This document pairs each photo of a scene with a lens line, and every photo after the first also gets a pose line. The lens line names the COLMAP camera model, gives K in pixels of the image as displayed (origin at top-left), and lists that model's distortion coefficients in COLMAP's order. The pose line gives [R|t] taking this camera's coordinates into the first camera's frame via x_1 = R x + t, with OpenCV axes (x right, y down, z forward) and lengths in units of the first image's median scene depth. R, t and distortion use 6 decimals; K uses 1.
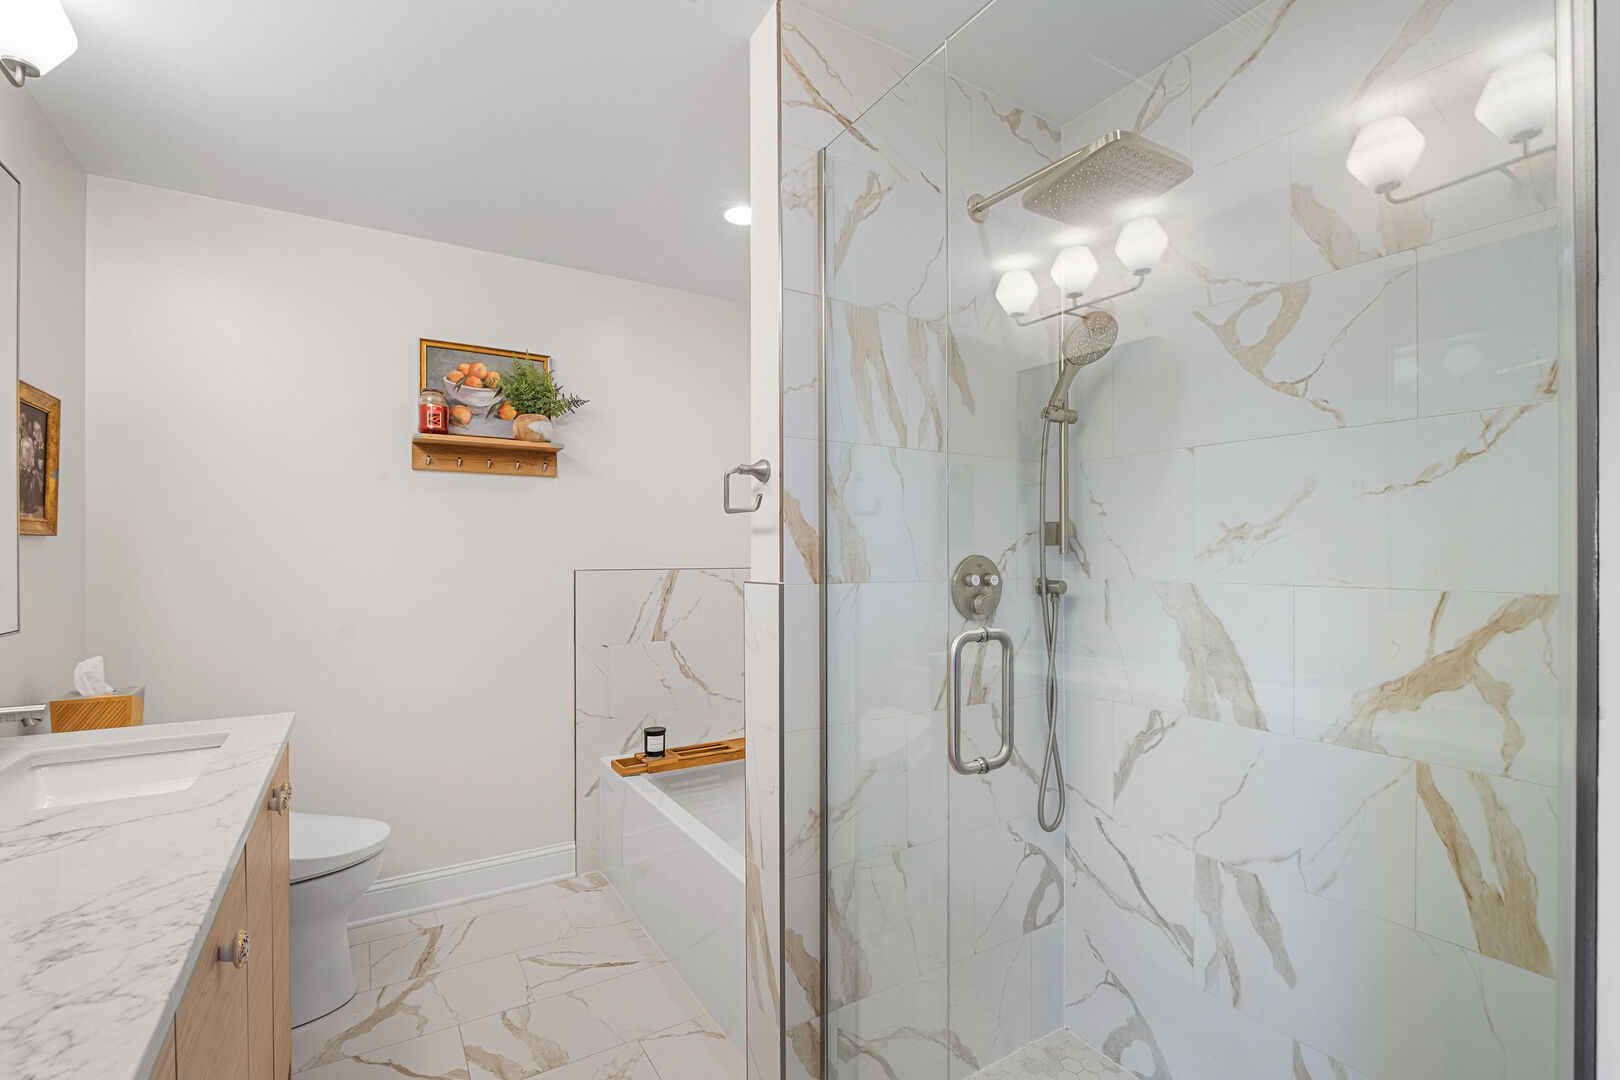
lens RADIAL K [[716.0, 0, 793.7], [0, 716.0, 554.0], [0, 0, 1]] dist [-0.000856, -0.005032]
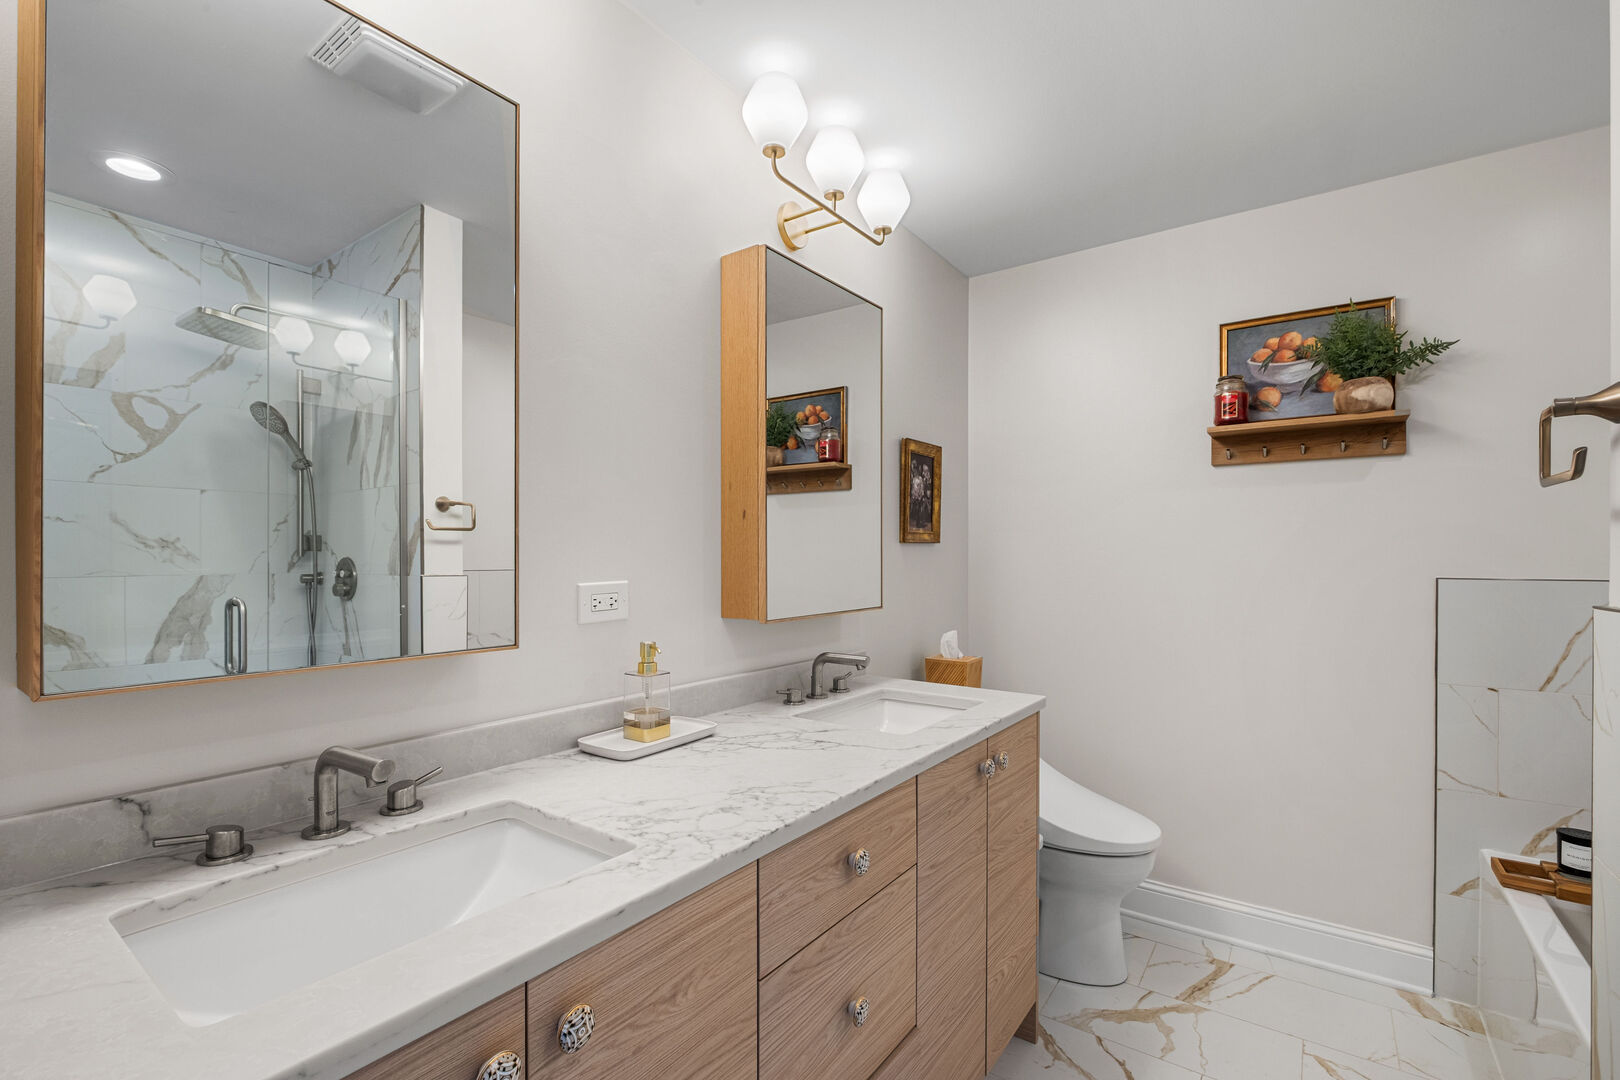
lens RADIAL K [[716.0, 0, 793.7], [0, 716.0, 554.0], [0, 0, 1]] dist [-0.000856, -0.005032]
pose [[0.385832, -0.001165, -0.922568, 0.123065], [-0.000061, 0.999999, -0.001288, -0.001013], [0.922569, 0.000554, 0.385832, 0.126326]]
